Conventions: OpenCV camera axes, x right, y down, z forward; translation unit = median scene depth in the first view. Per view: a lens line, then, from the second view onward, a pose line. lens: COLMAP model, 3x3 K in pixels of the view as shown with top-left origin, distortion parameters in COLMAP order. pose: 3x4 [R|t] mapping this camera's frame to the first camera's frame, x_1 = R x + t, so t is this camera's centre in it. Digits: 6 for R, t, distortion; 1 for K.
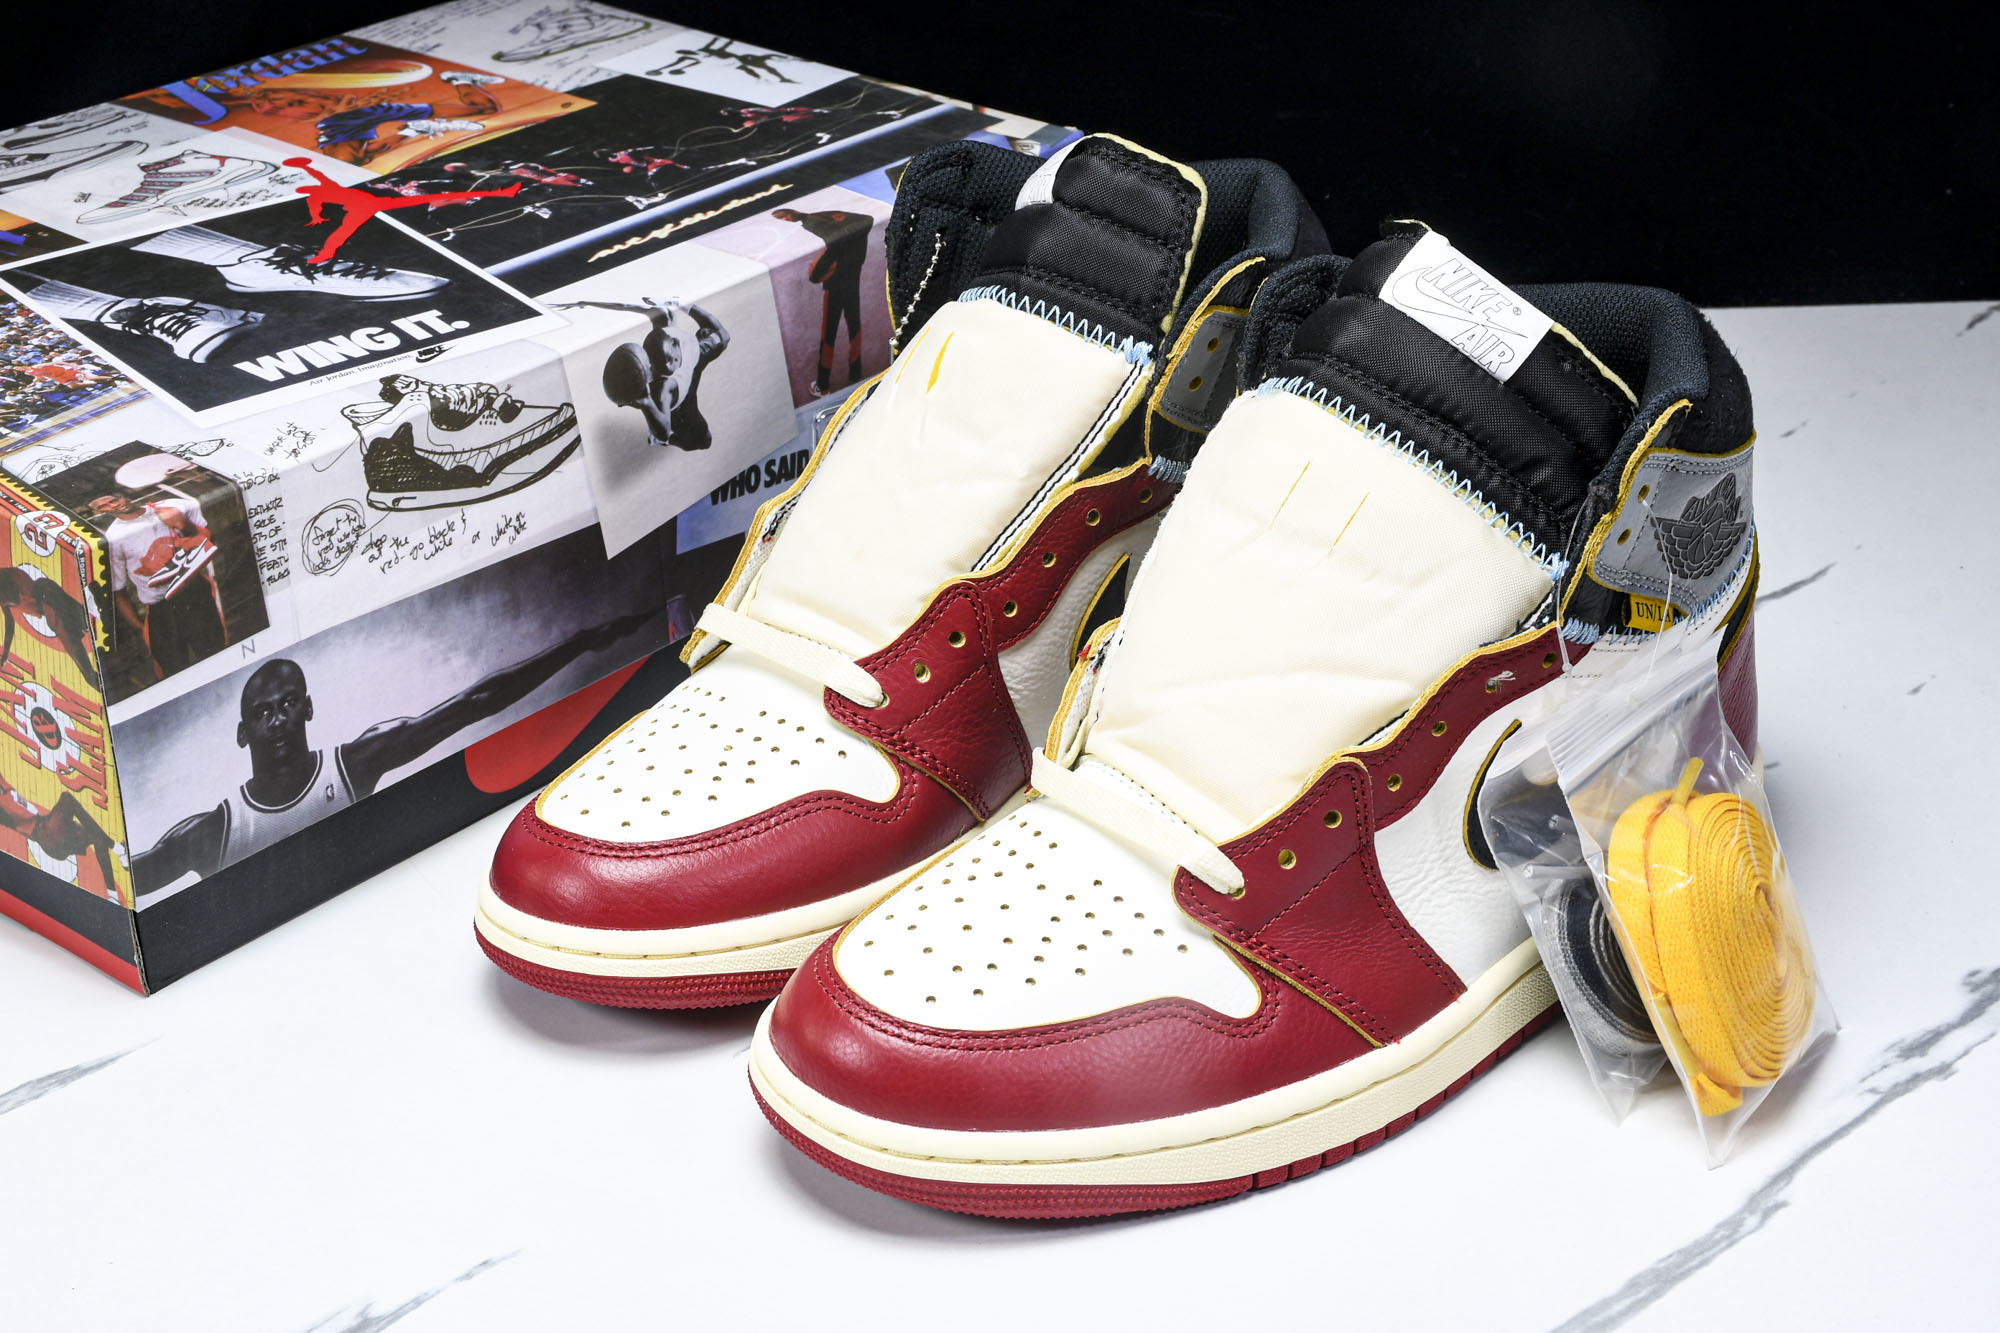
lens RADIAL K [[3213.4, 0, 1054.8], [0, 3213.4, 654.2], [0, 0, 1]] dist [0.030851, 0.000000]
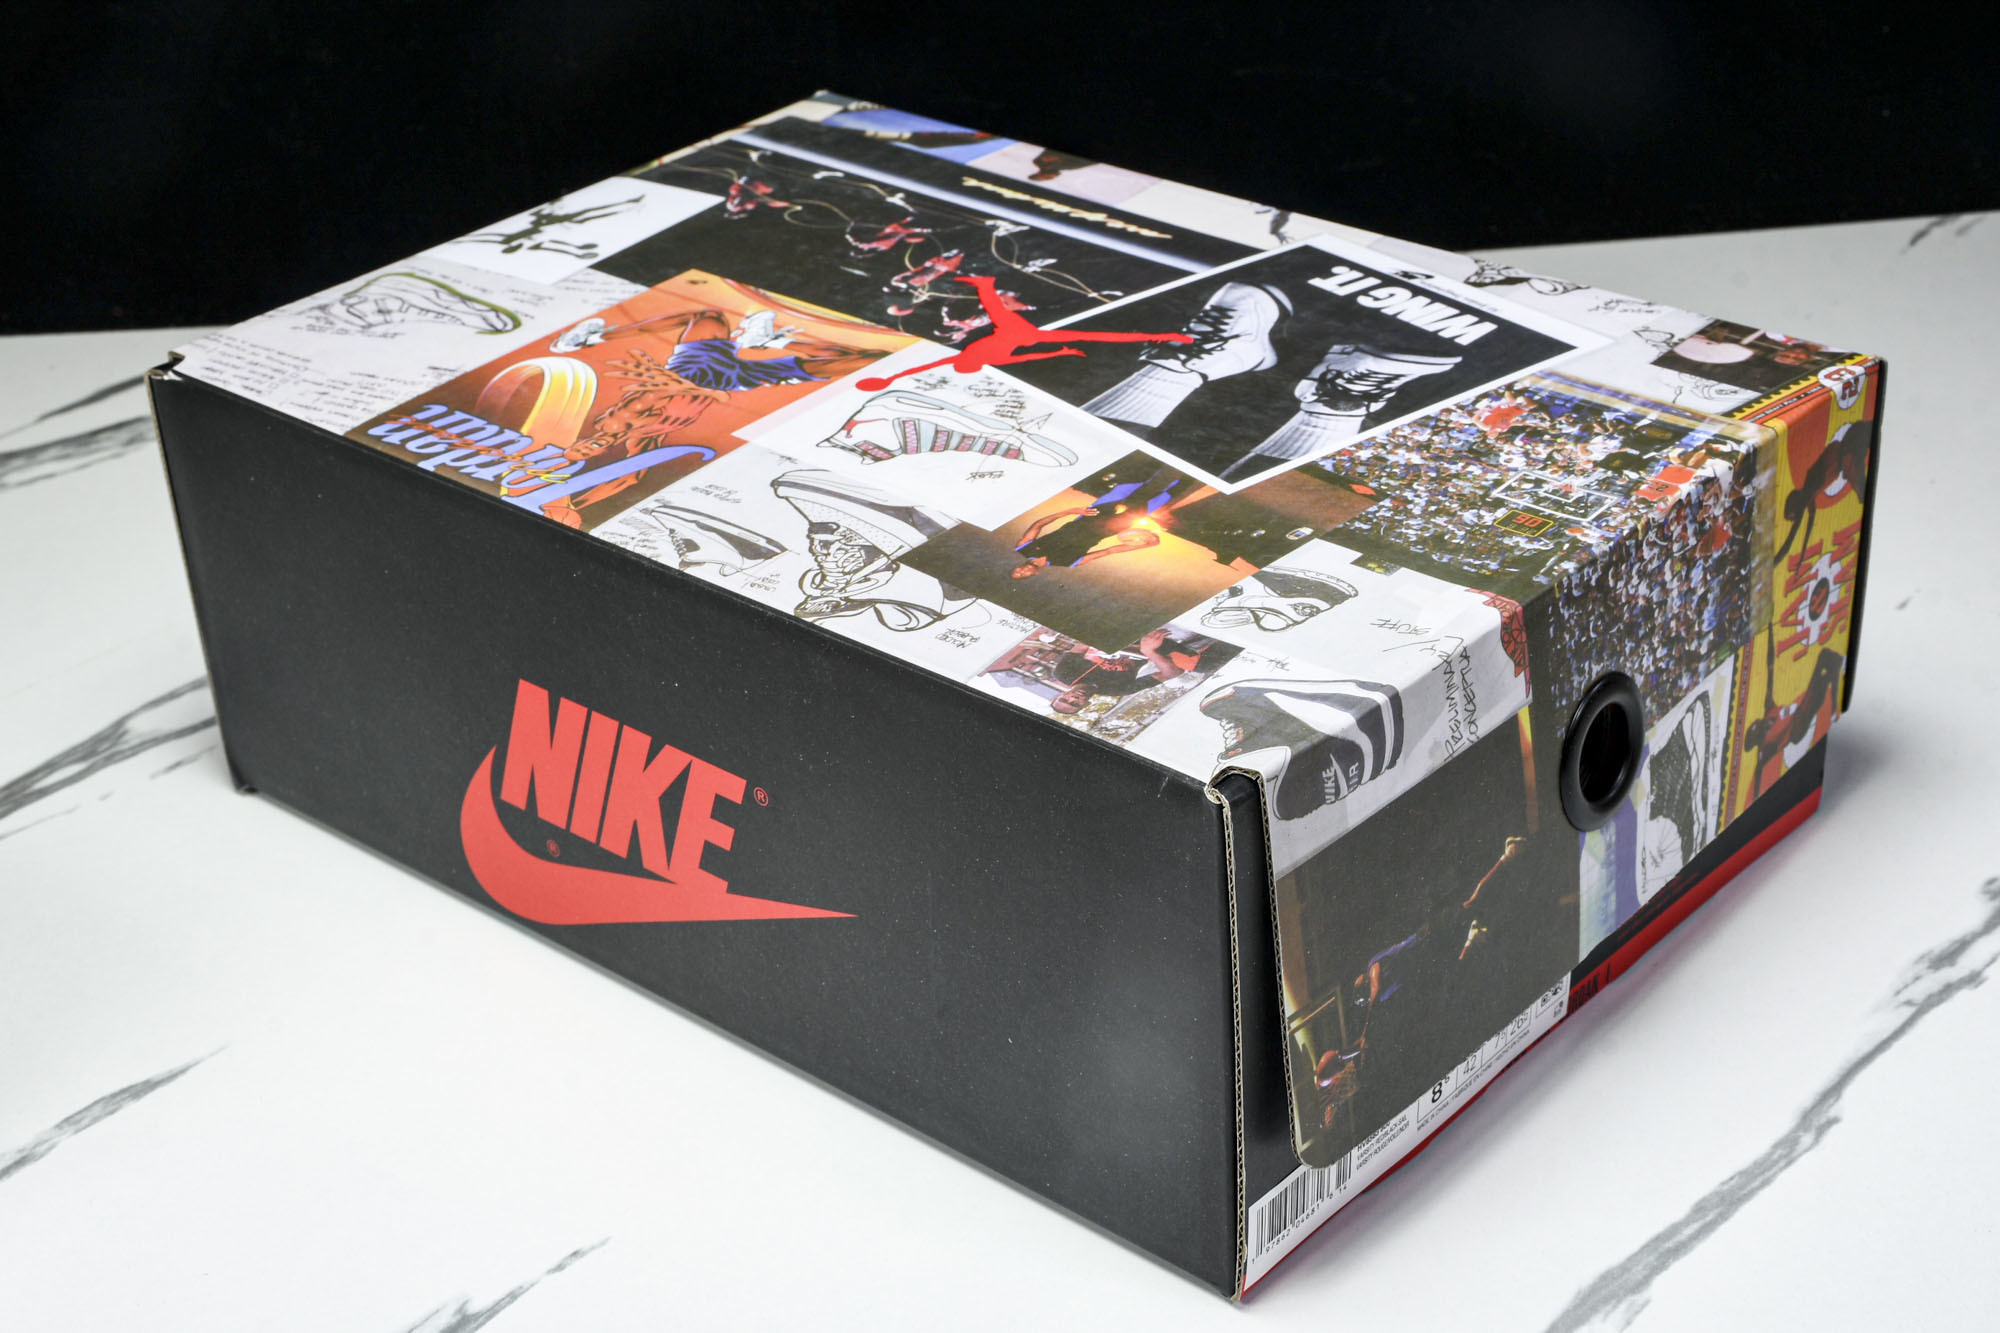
lens RADIAL K [[3344.4, 0, 990.0], [0, 3344.4, 668.6], [0, 0, 1]] dist [-0.091590, 0.000000]
pose [[0.033518, -0.479527, 0.876887, -1.200706], [0.524396, 0.755345, 0.393018, -0.491453], [-0.850815, 0.446663, 0.276779, 0.890537]]
